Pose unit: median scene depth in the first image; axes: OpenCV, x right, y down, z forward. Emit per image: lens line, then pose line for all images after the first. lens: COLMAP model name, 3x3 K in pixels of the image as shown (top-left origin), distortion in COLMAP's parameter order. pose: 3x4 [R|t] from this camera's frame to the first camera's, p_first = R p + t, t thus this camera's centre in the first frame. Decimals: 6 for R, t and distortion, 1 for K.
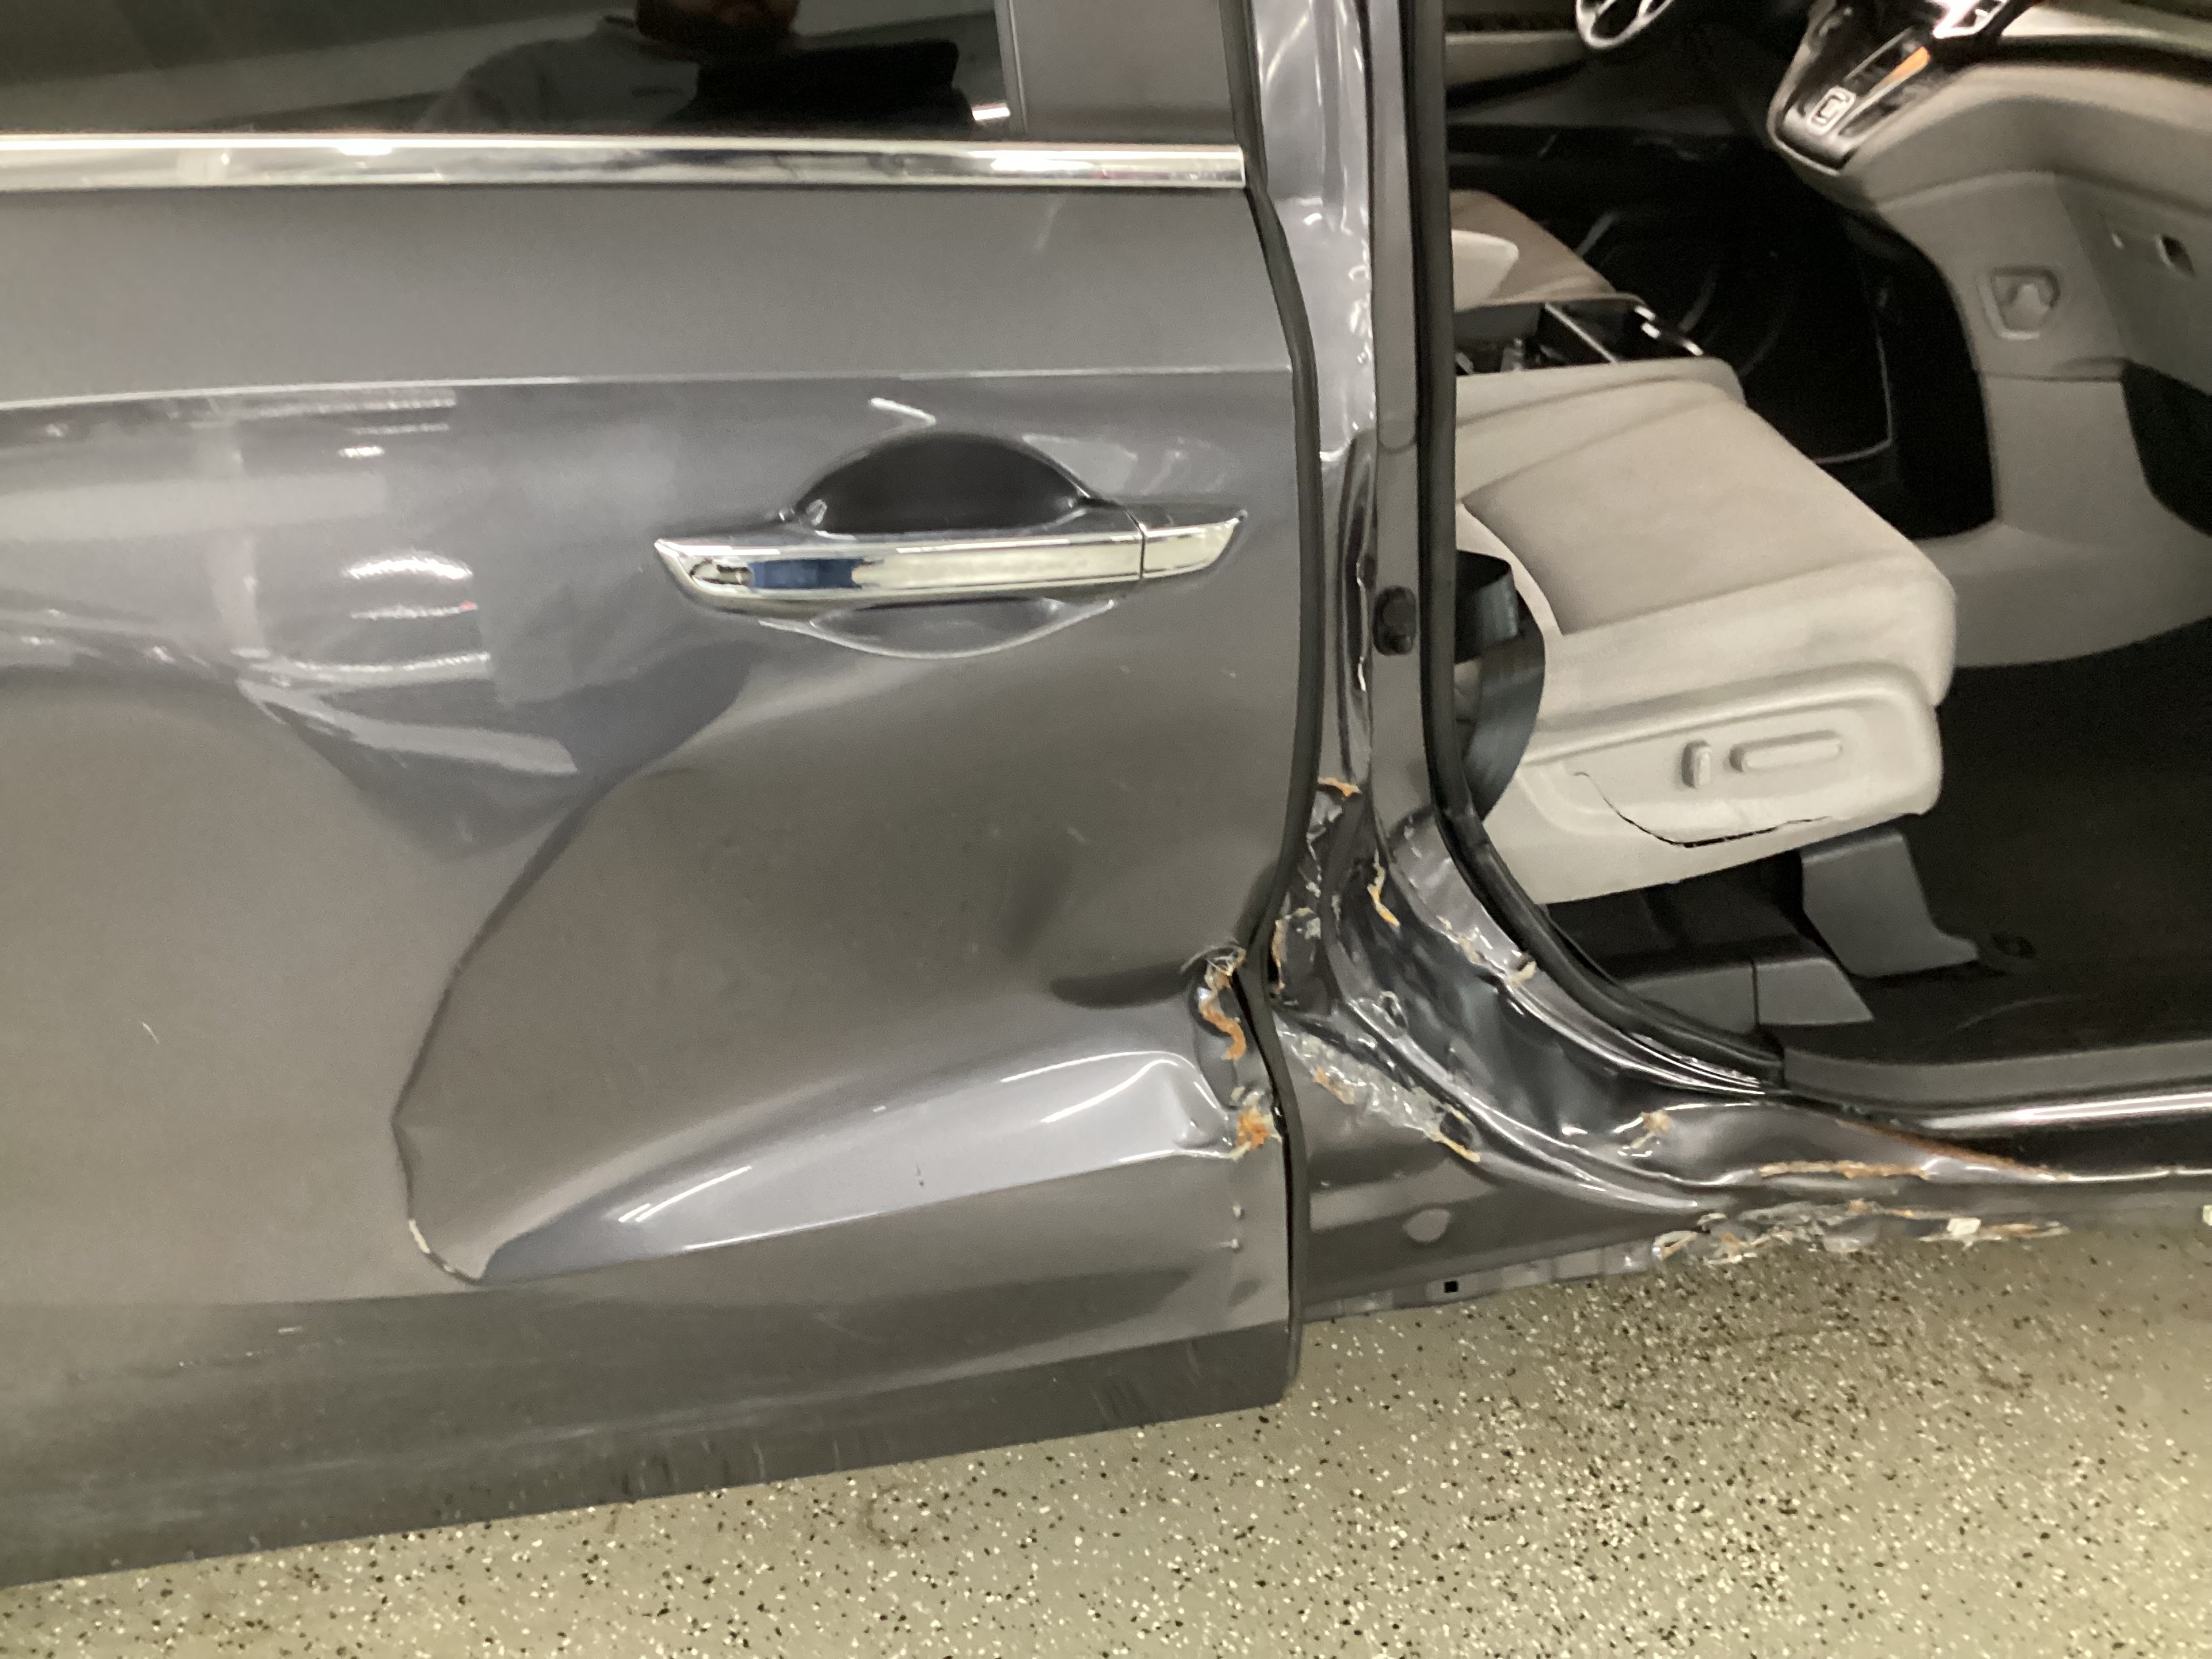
lens RADIAL K [[2011.3, 0, 1106.0], [0, 2011.3, 829.5], [0, 0, 1]] dist [0.076265, -0.147527]
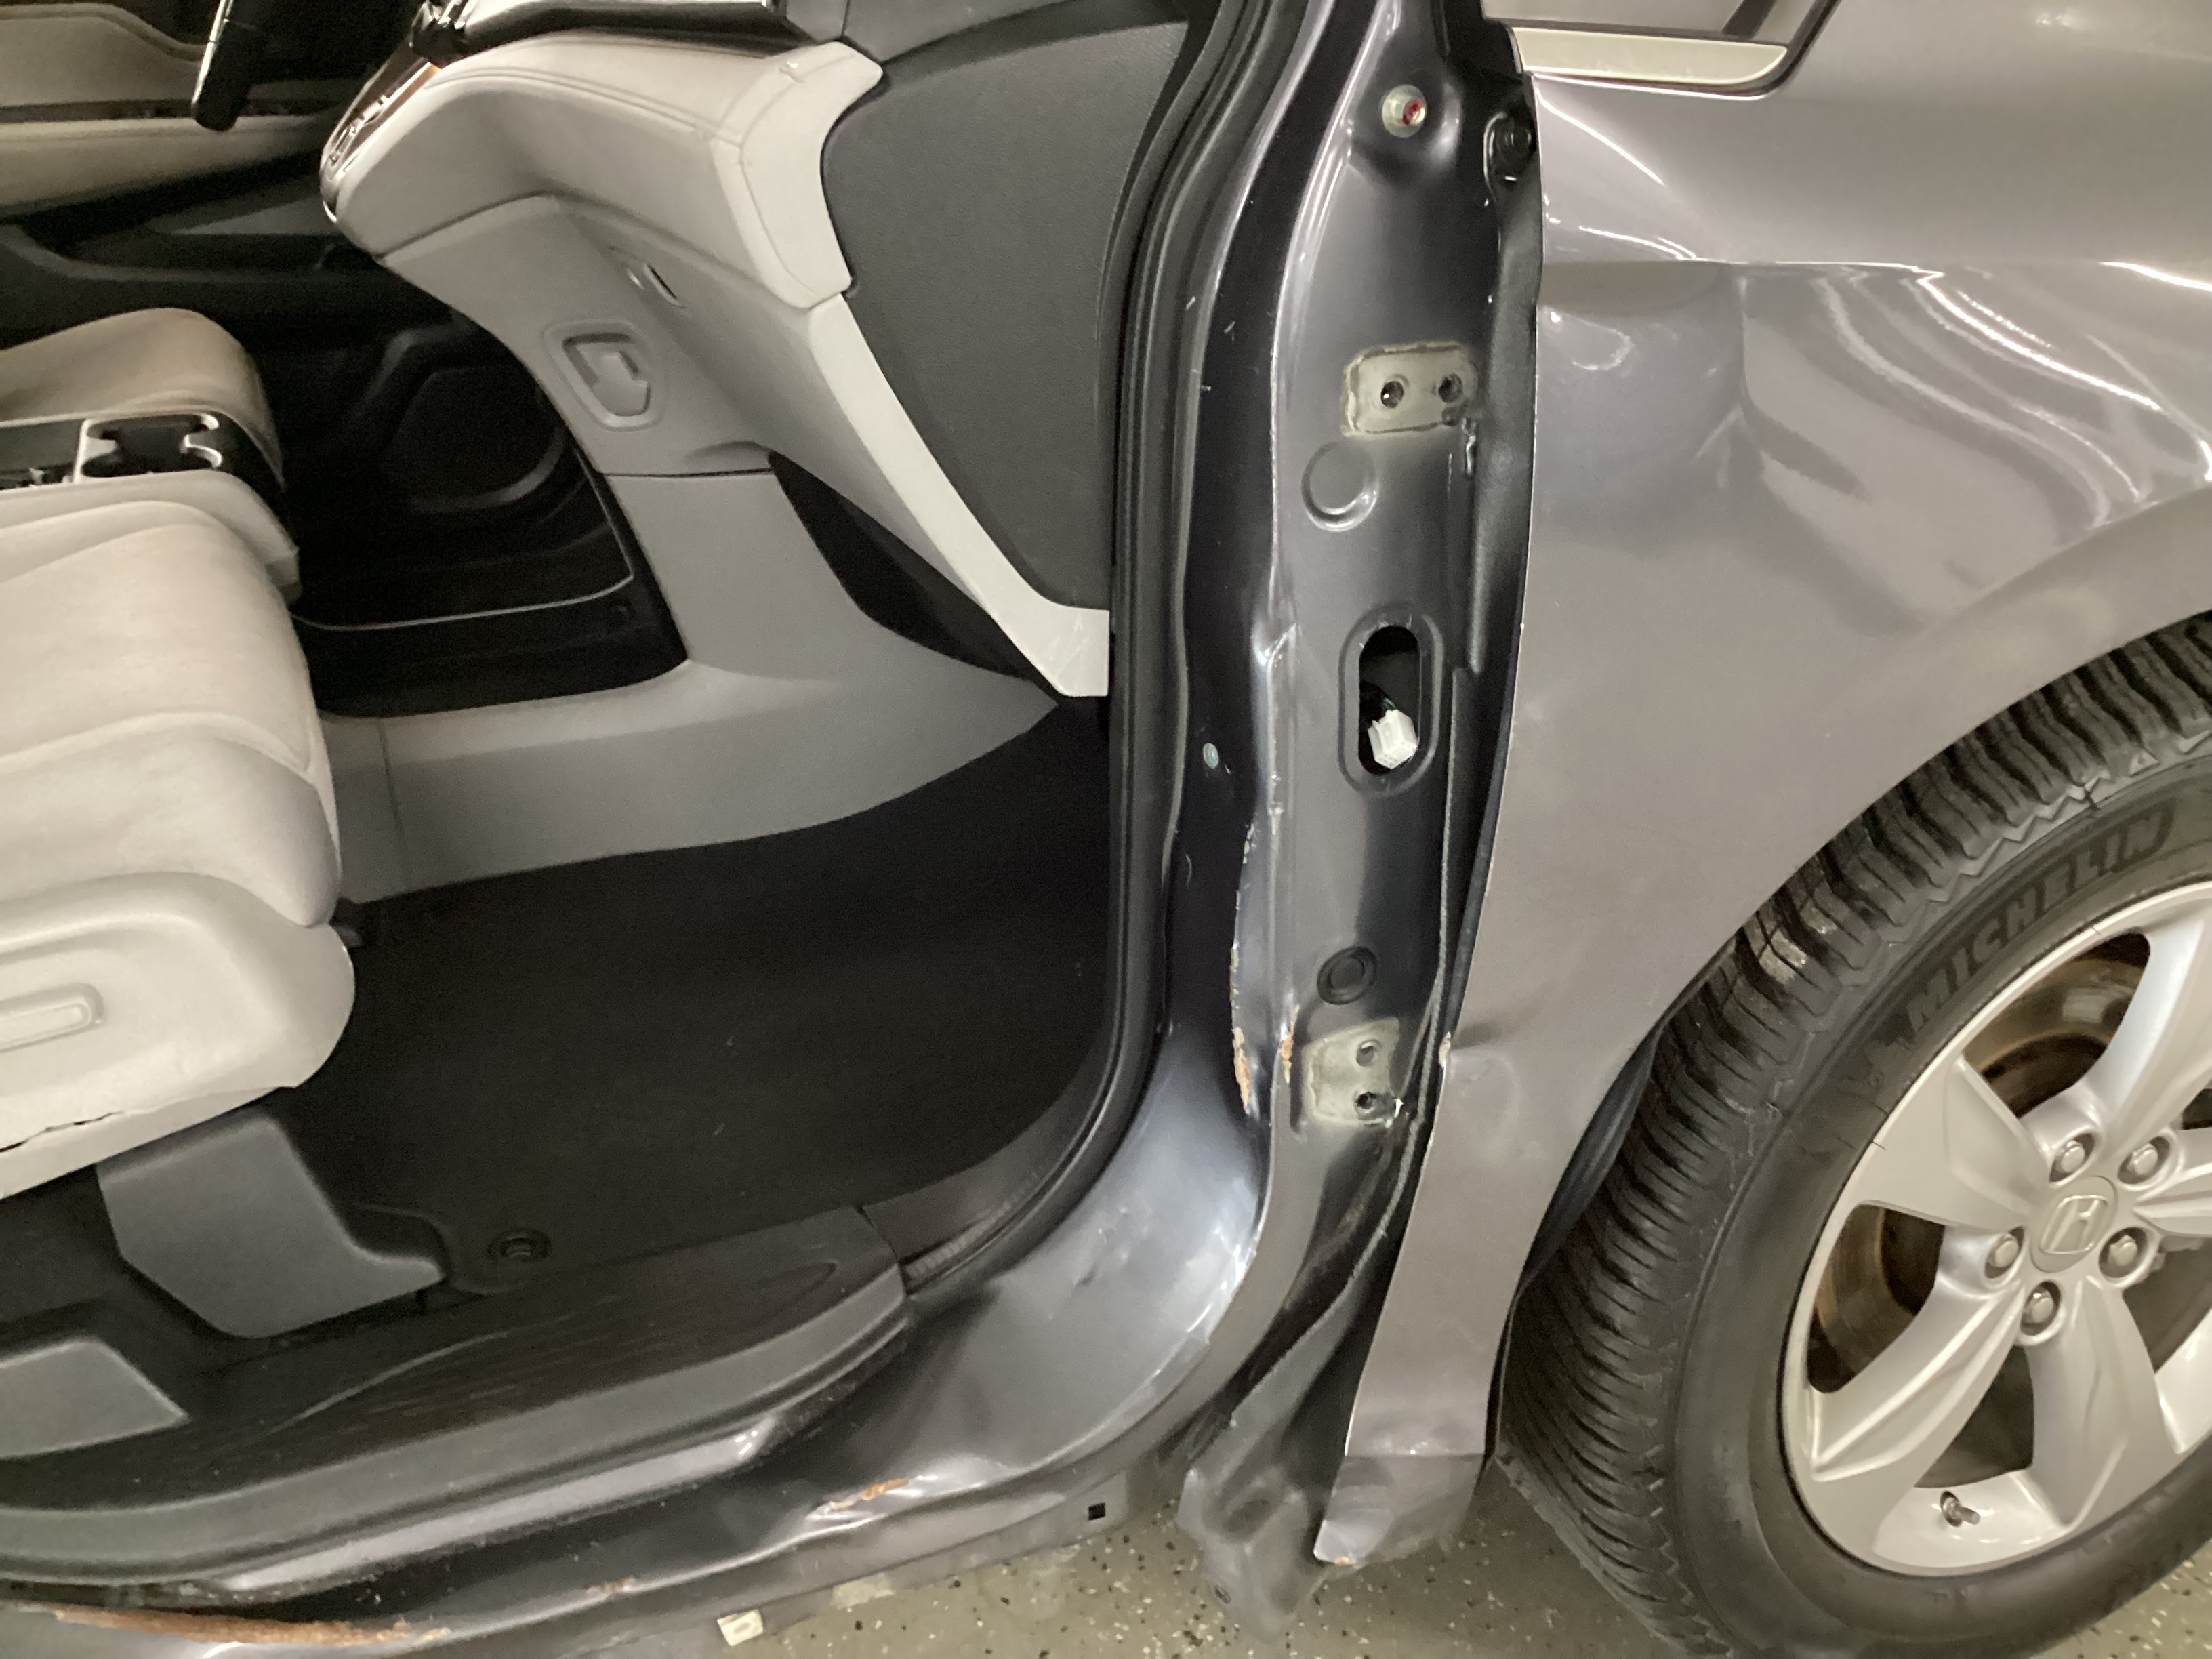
lens RADIAL K [[2013.9, 0, 1106.0], [0, 2013.9, 829.5], [0, 0, 1]] dist [0.120793, -0.273205]
pose [[0.962038, -0.102631, 0.252882, 0.477813], [0.127466, 0.988294, -0.083827, -0.000608], [-0.241318, 0.112879, 0.963859, 0.260941]]
